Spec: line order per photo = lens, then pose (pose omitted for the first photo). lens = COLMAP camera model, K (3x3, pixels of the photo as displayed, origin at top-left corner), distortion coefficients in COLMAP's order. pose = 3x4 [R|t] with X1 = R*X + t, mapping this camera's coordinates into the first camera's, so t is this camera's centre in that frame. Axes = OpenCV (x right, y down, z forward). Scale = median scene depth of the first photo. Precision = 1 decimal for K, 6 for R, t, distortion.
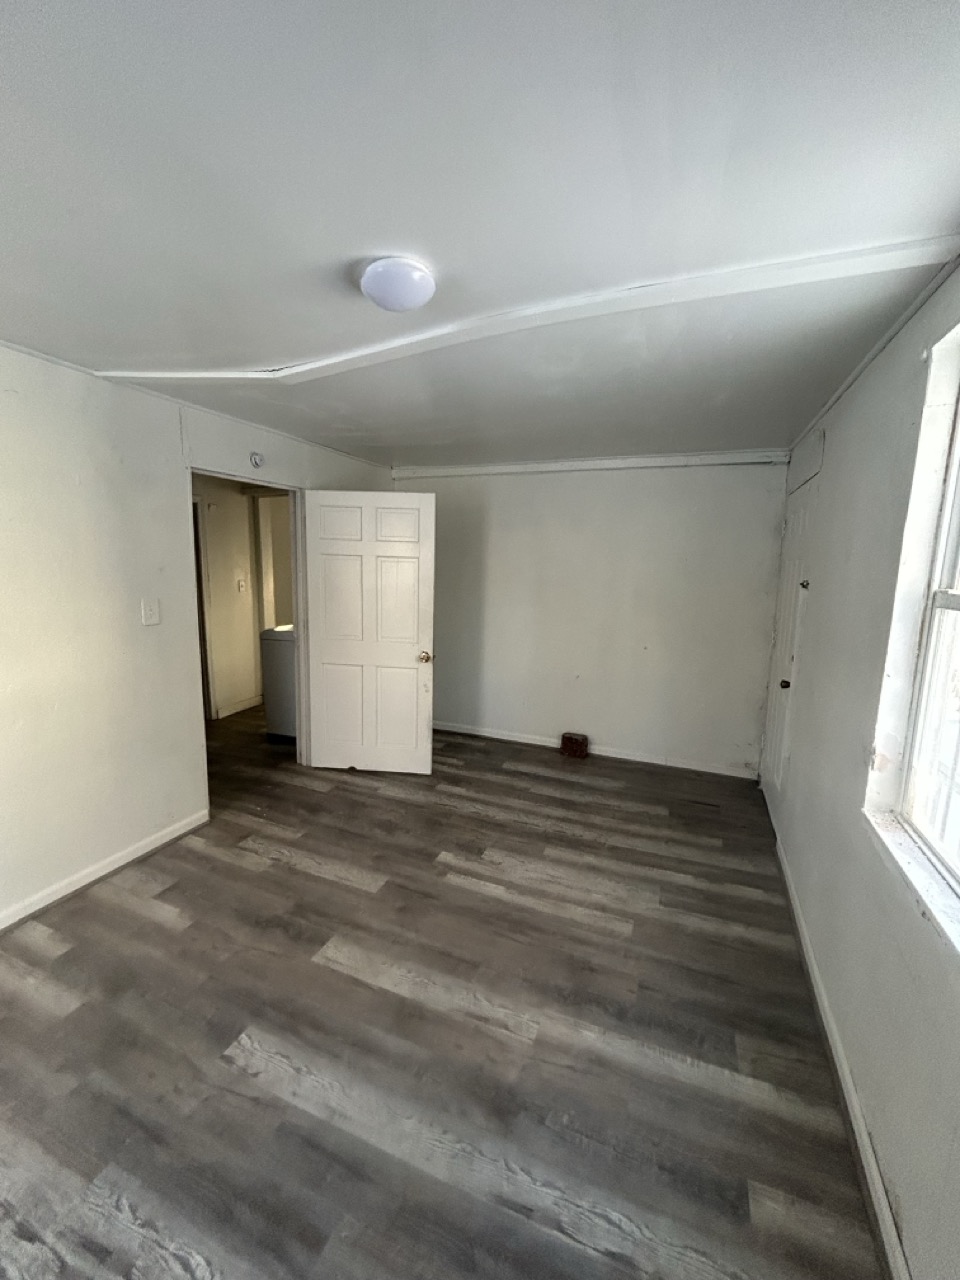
lens RADIAL K [[519.2, 0, 482.9], [0, 519.2, 640.5], [0, 0, 1]] dist [-0.000630, 0.000176]
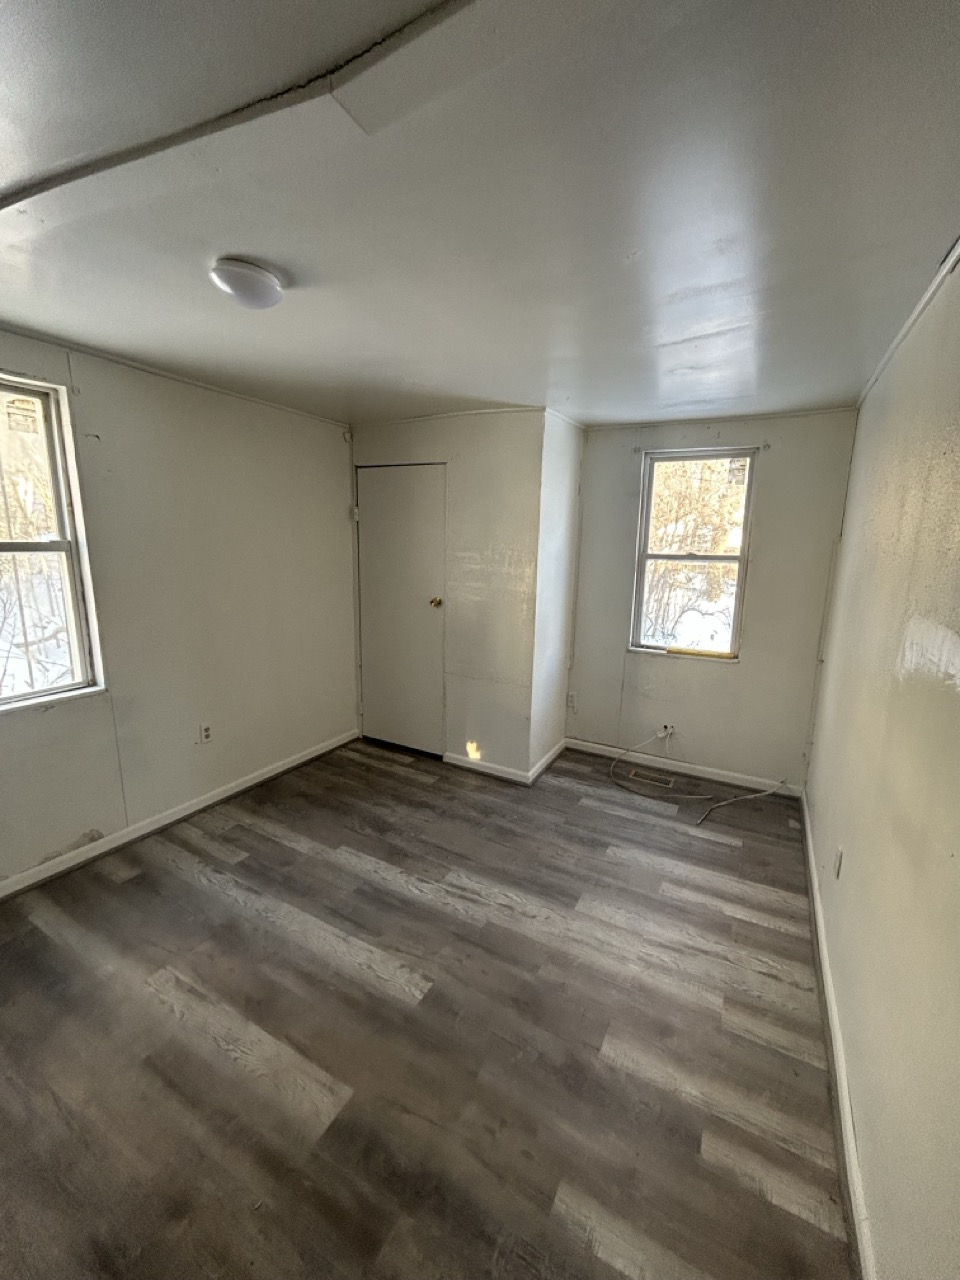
lens RADIAL K [[519.2, 0, 482.9], [0, 519.2, 640.5], [0, 0, 1]] dist [-0.000630, 0.000176]
pose [[-0.991383, -0.079873, 0.103830, -0.510303], [-0.039918, 0.939110, 0.341290, -0.232928], [-0.124767, 0.334205, -0.934206, 1.375079]]
